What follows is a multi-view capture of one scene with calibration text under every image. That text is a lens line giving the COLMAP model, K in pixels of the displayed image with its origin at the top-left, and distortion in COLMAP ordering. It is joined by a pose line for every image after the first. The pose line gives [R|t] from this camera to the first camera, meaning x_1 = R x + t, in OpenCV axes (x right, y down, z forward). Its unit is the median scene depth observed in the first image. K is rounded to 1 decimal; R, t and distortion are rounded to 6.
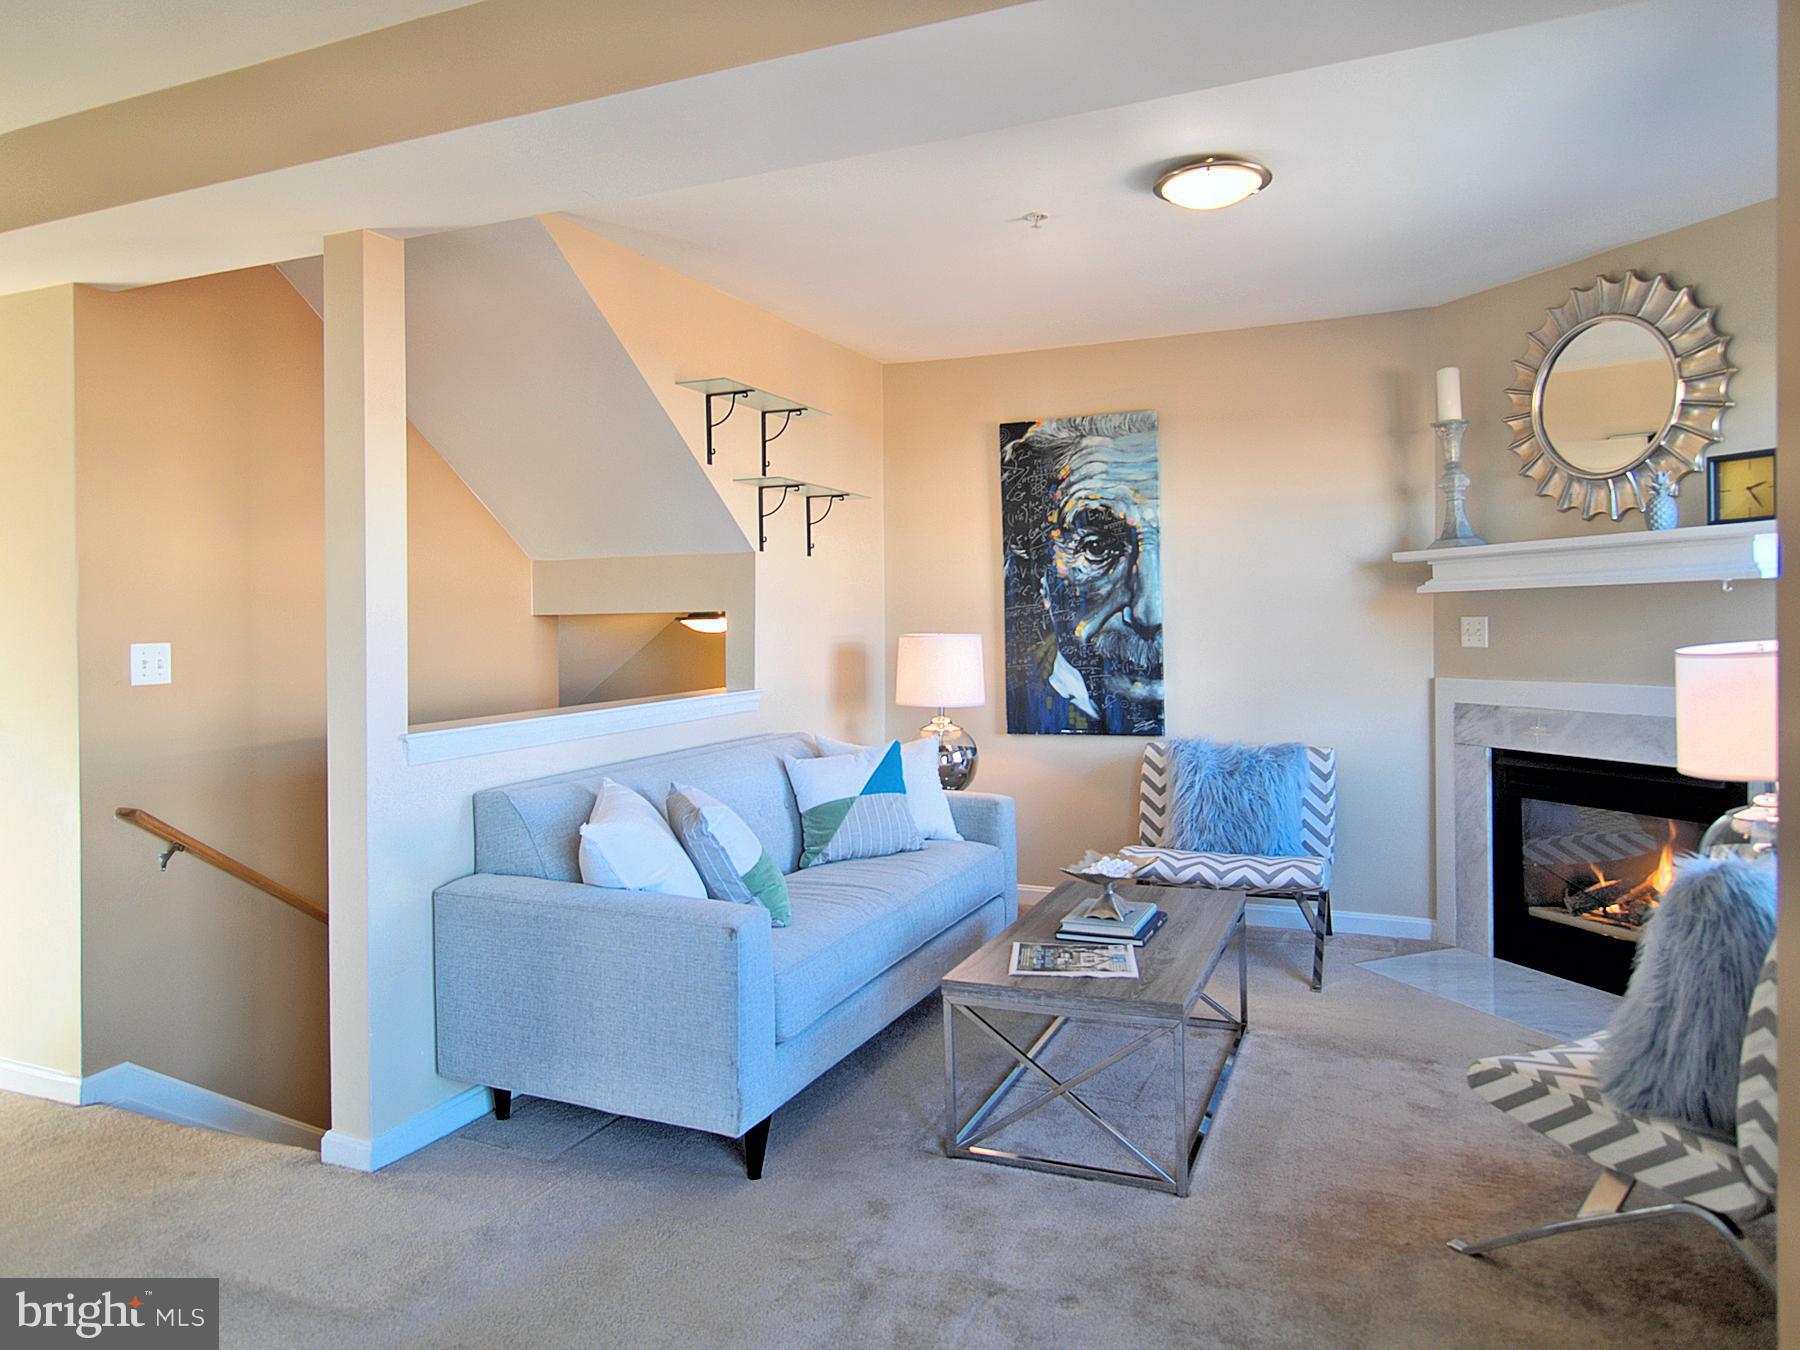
lens RADIAL K [[1196.1, 0, 887.1], [0, 1196.1, 632.5], [0, 0, 1]] dist [-0.005227, -0.002970]
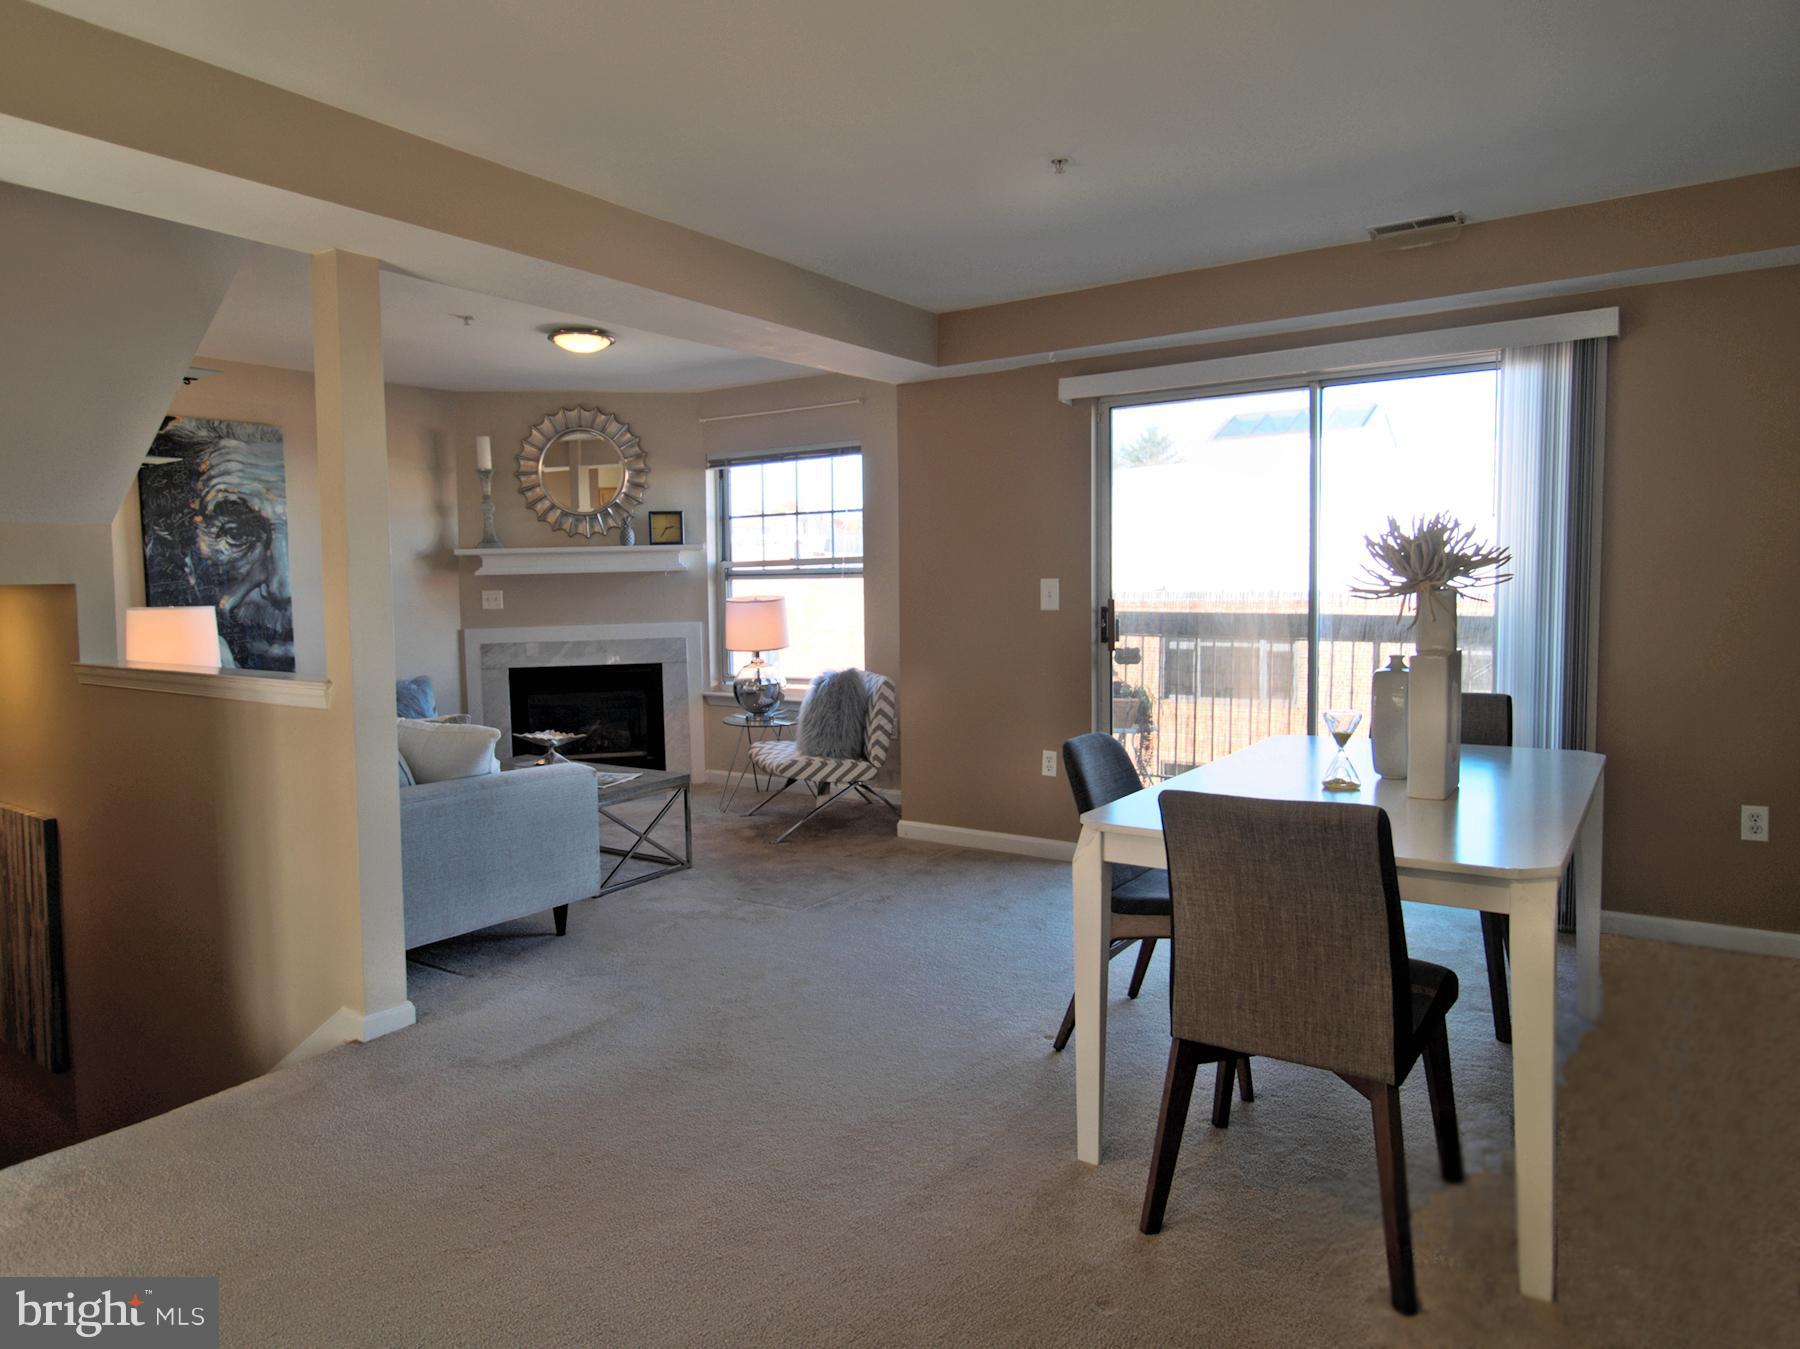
lens RADIAL K [[1196.1, 0, 897.5], [0, 1196.1, 668.1], [0, 0, 1]] dist [-0.005227, -0.002970]
pose [[0.174763, -0.064965, 0.982465, -0.892672], [0.020898, 0.997841, 0.062265, 0.002574], [-0.984389, 0.009650, 0.175743, 0.144511]]
